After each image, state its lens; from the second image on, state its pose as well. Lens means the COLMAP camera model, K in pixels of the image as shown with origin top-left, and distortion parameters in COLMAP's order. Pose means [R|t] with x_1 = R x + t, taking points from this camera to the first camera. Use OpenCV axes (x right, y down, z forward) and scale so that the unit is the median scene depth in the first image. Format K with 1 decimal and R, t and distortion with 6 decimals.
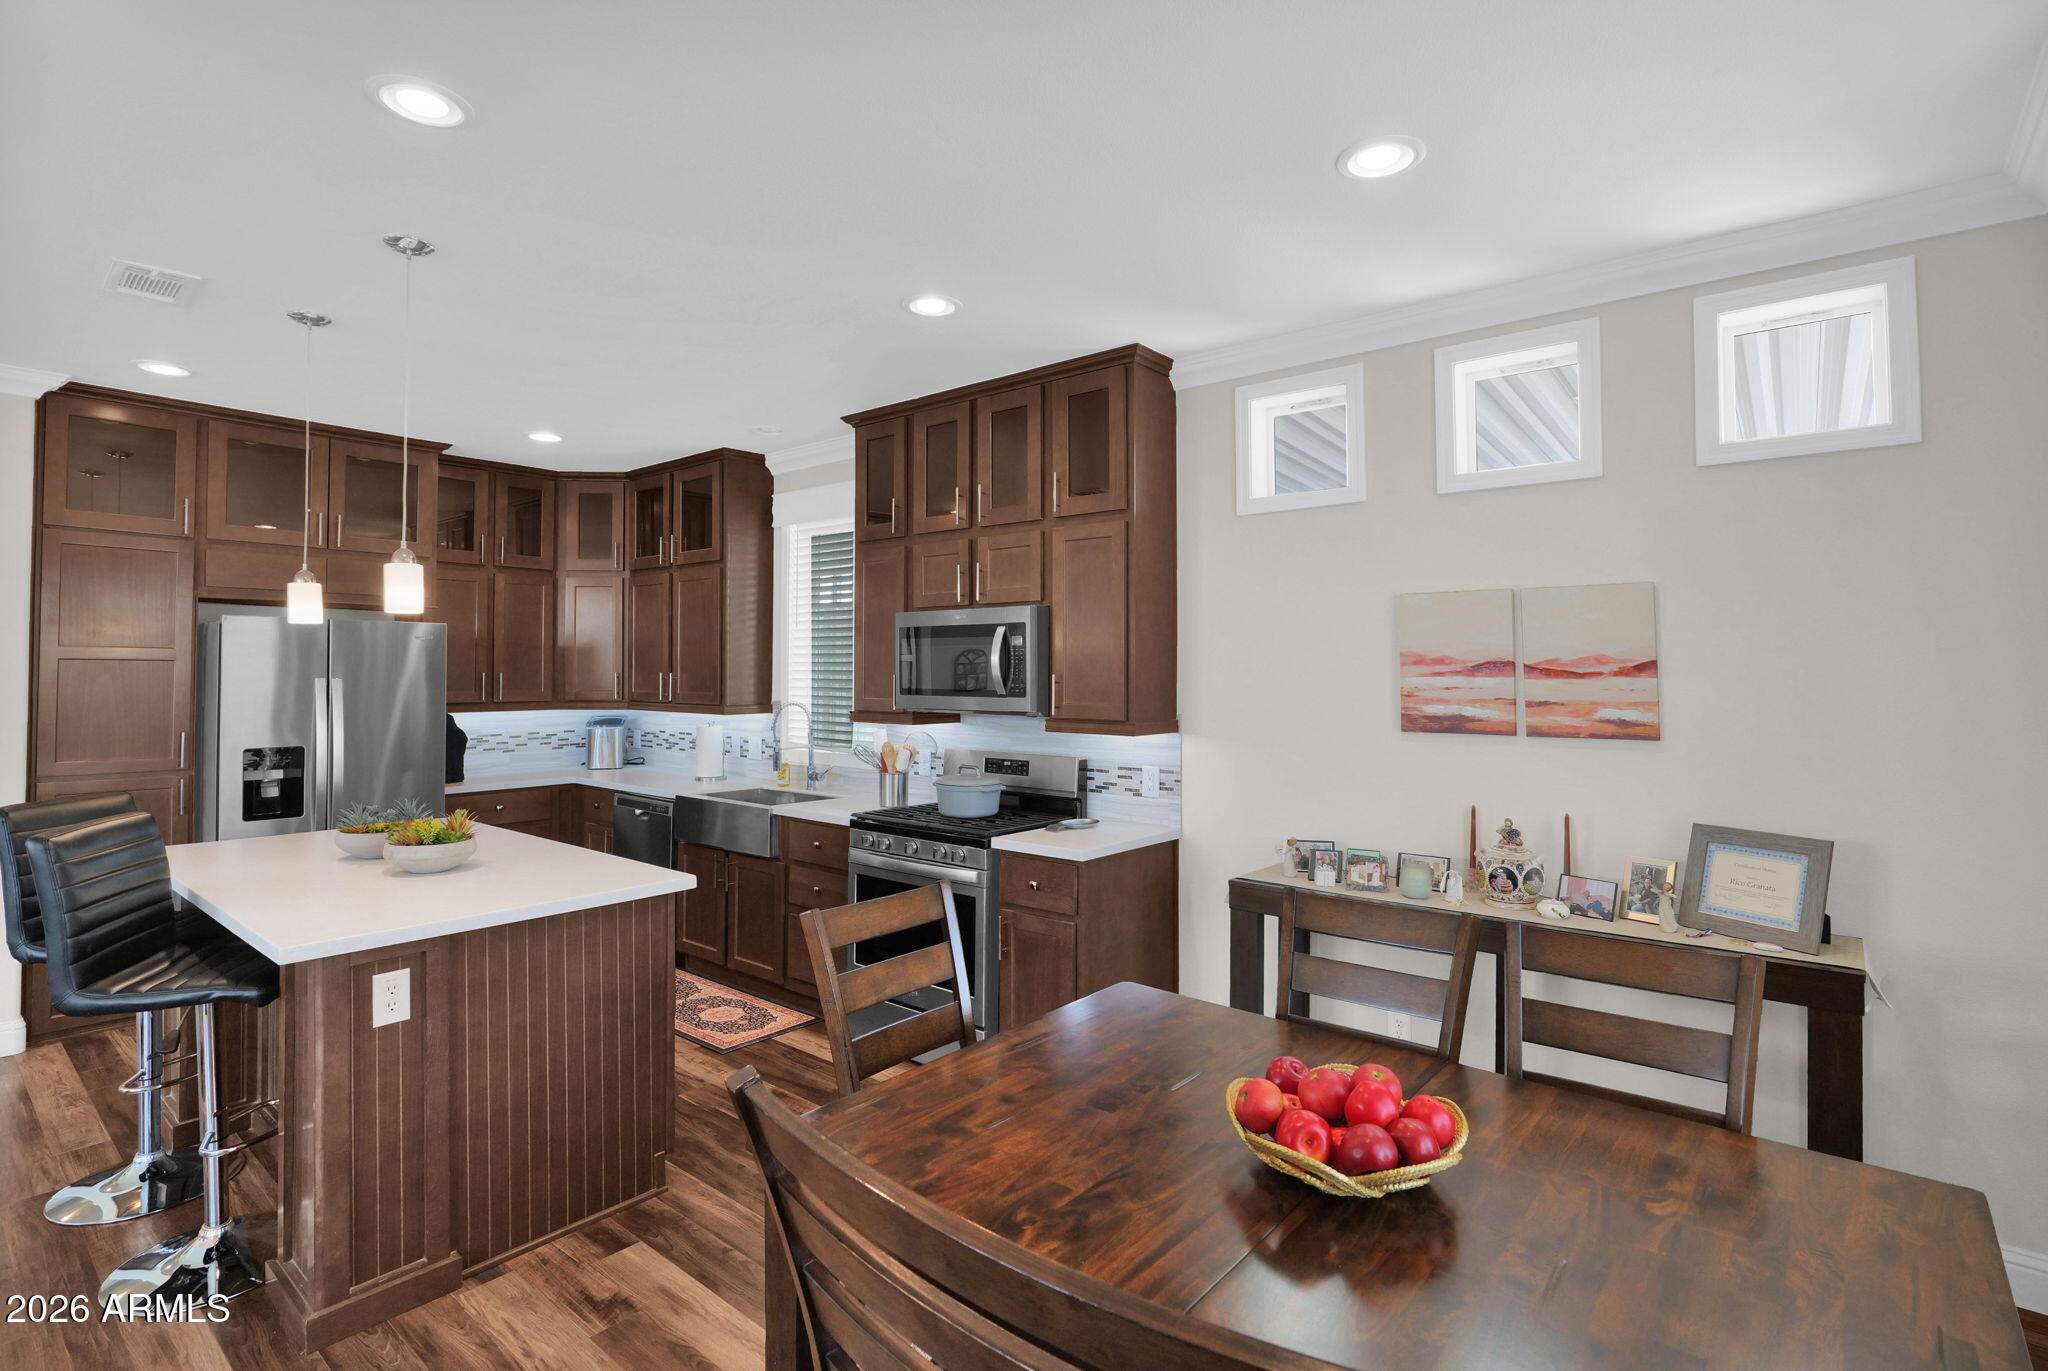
lens RADIAL K [[959.5, 0, 1021.4], [0, 959.5, 659.8], [0, 0, 1]] dist [-0.023693, 0.005125]
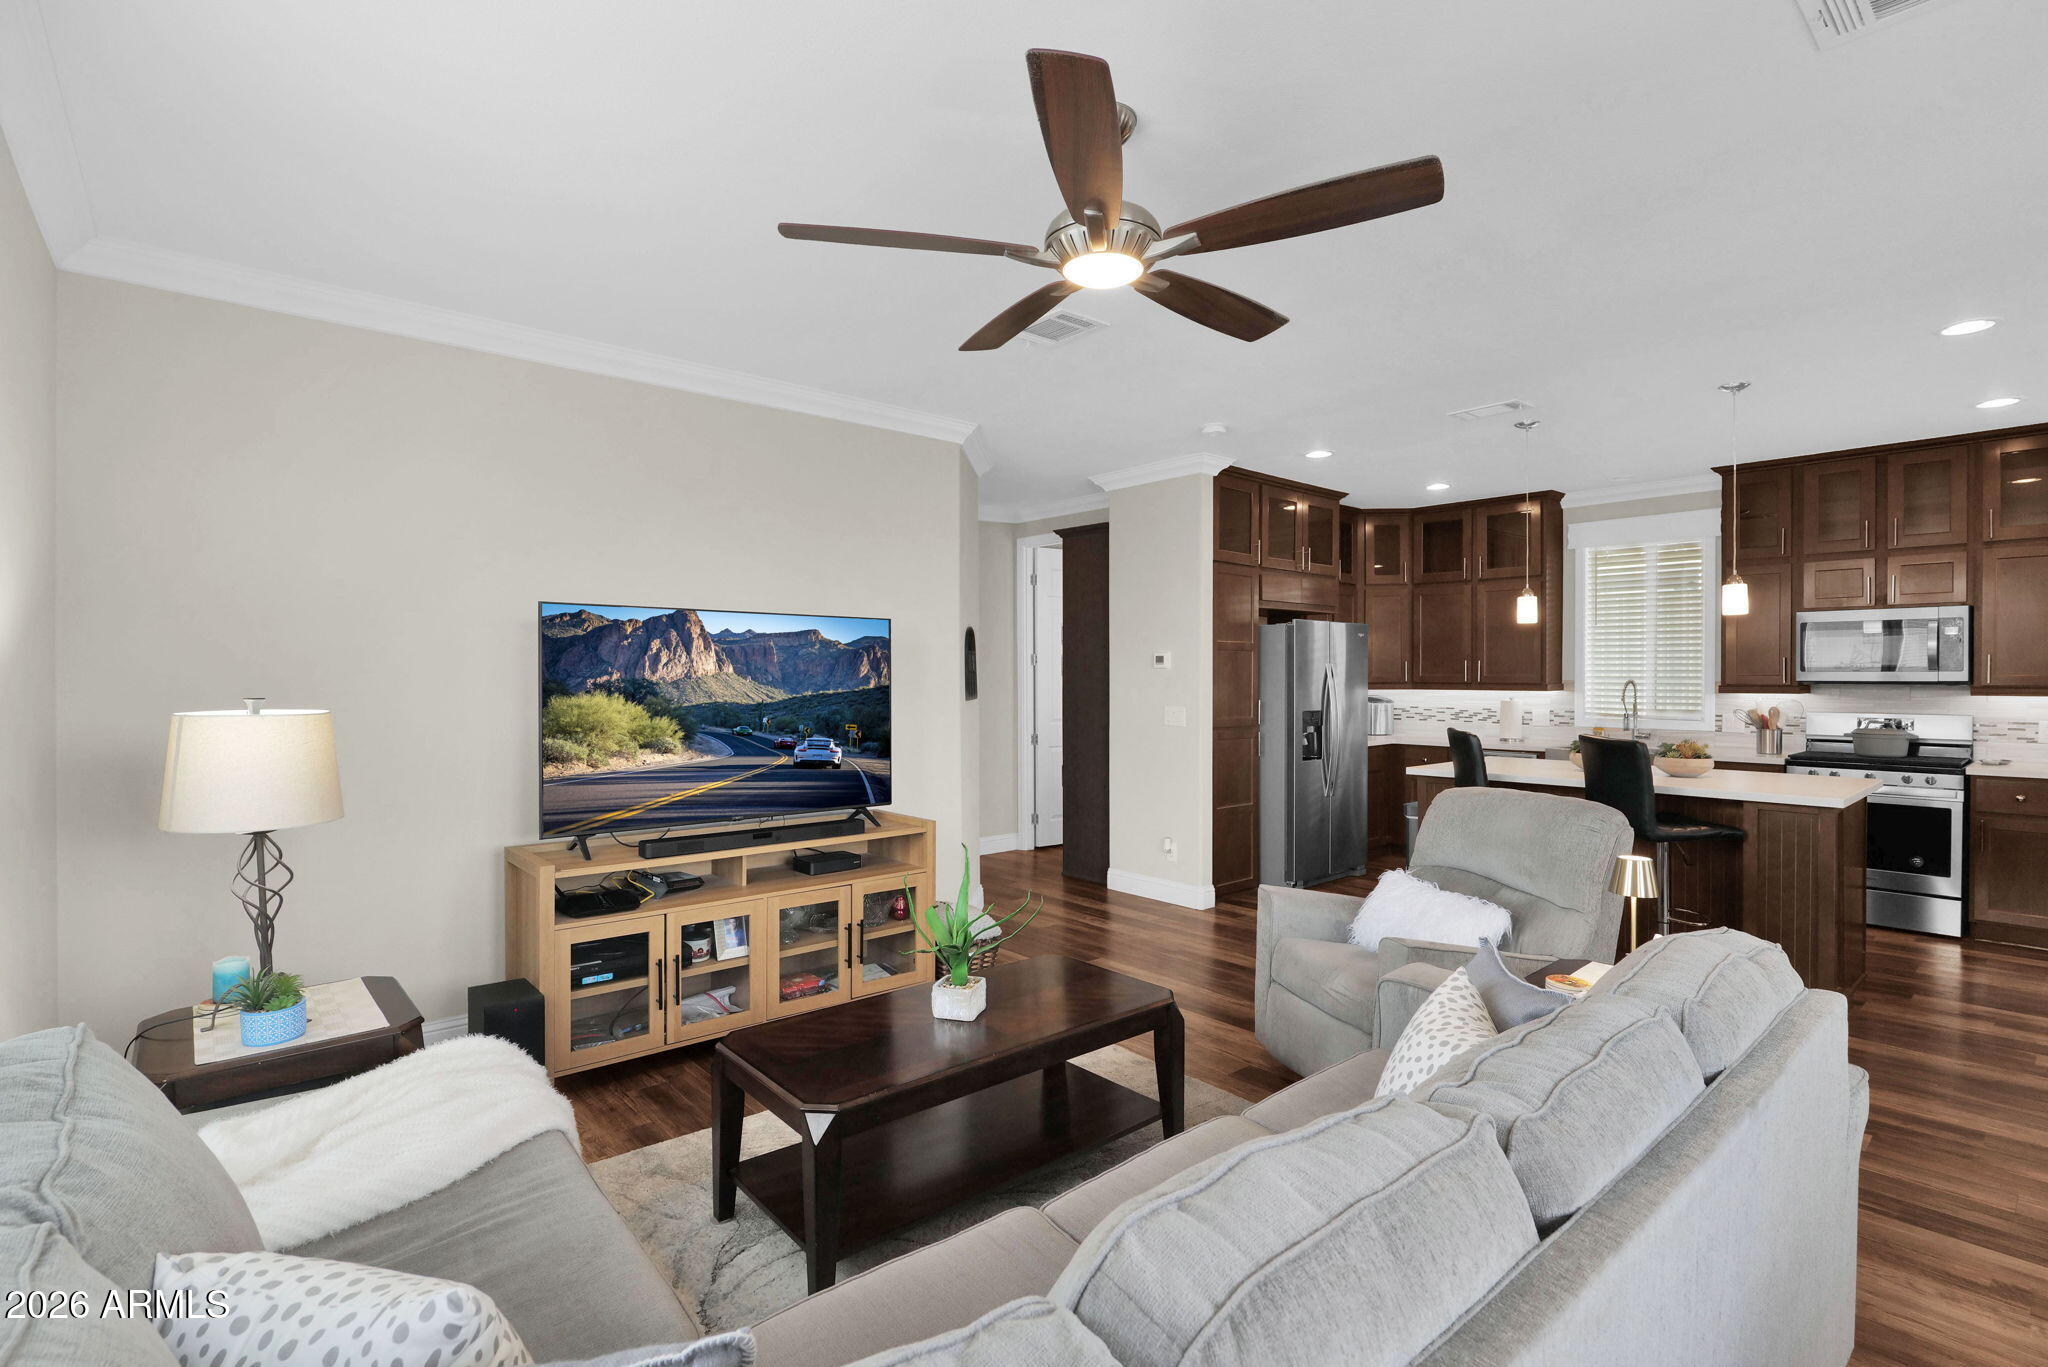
lens RADIAL K [[959.5, 0, 1034.9], [0, 959.5, 681.2], [0, 0, 1]] dist [-0.023693, 0.005125]
pose [[0.985513, -0.004924, -0.169529, -0.951244], [0.008620, 0.999741, 0.021075, 0.011953], [0.169381, -0.022231, 0.985300, -0.509239]]
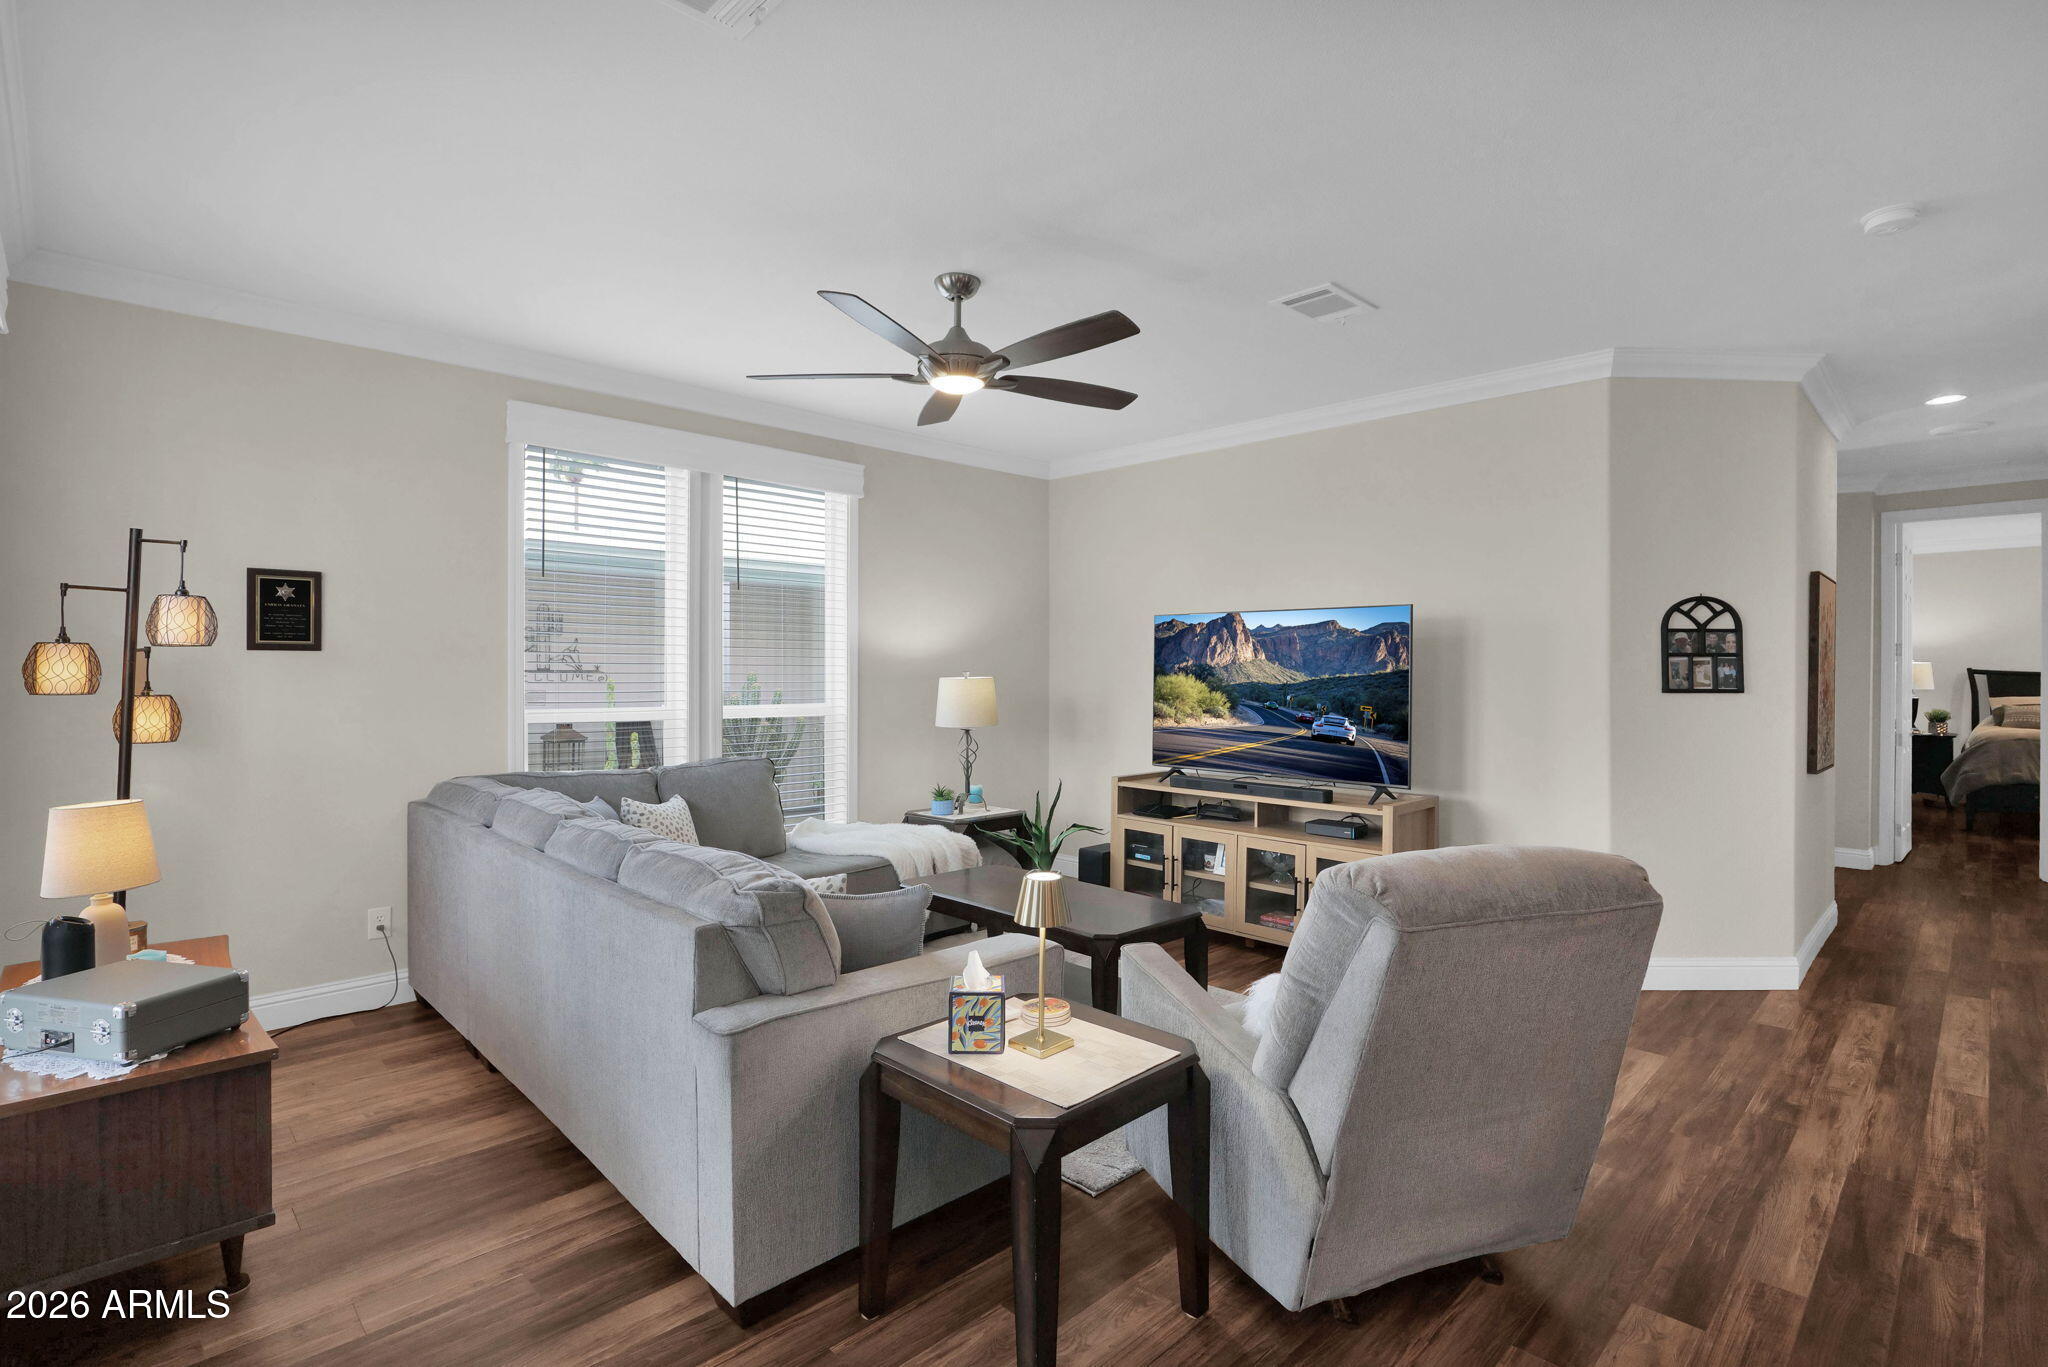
lens RADIAL K [[976.6, 0, 1039.0], [0, 976.6, 672.4], [0, 0, 1]] dist [-0.004226, -0.002400]
pose [[-0.099584, -0.004379, -0.995020, -0.208421], [0.014964, 0.999871, -0.005898, 0.038940], [0.994917, -0.015477, -0.099505, 0.169033]]
